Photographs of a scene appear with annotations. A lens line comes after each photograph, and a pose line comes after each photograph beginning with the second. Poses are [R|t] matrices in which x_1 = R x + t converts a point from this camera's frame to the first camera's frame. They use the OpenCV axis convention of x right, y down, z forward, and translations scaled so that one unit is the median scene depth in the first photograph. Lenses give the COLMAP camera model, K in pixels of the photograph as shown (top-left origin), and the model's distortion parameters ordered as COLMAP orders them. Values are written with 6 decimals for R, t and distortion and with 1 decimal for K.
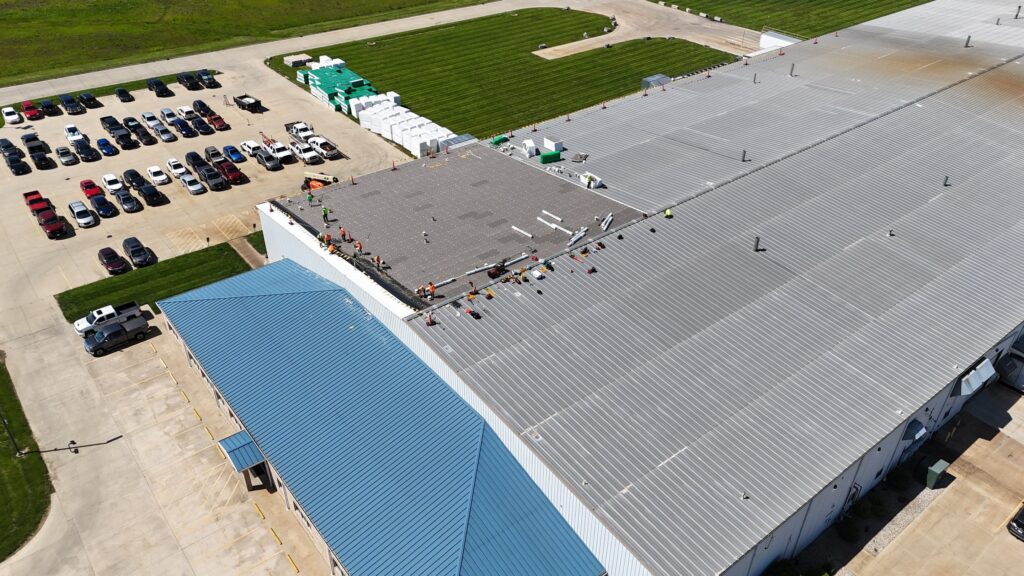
lens RADIAL K [[743.7, 0, 512.0], [0, 743.7, 288.0], [0, 0, 1]] dist [0.108062, -0.110727]
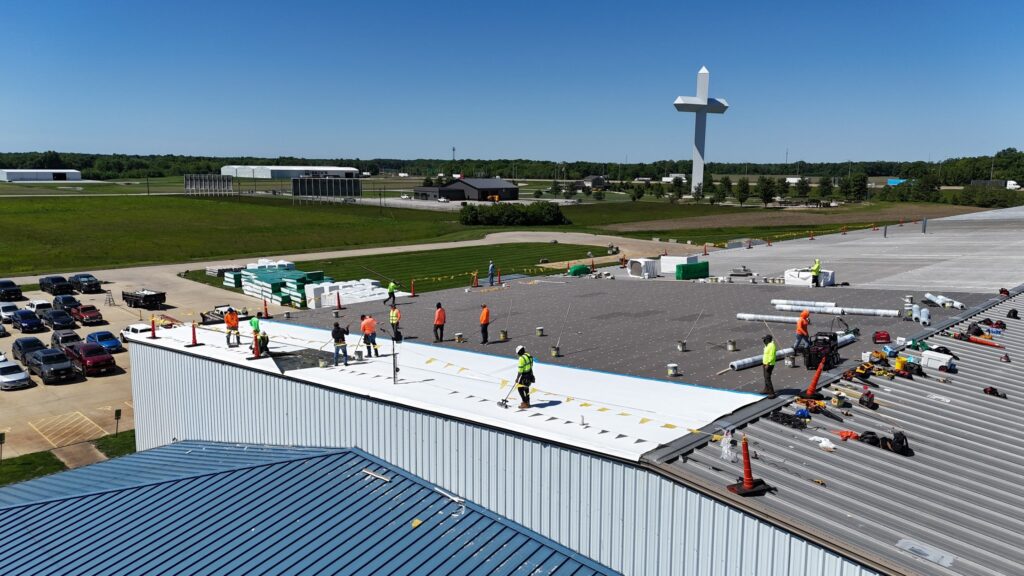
lens RADIAL K [[743.7, 0, 512.0], [0, 743.7, 288.0], [0, 0, 1]] dist [0.108062, -0.110727]
pose [[0.992770, -0.022103, 0.117976, -0.109839], [0.070198, 0.904192, -0.421318, 0.047318], [-0.097361, 0.426554, 0.899207, 0.373299]]
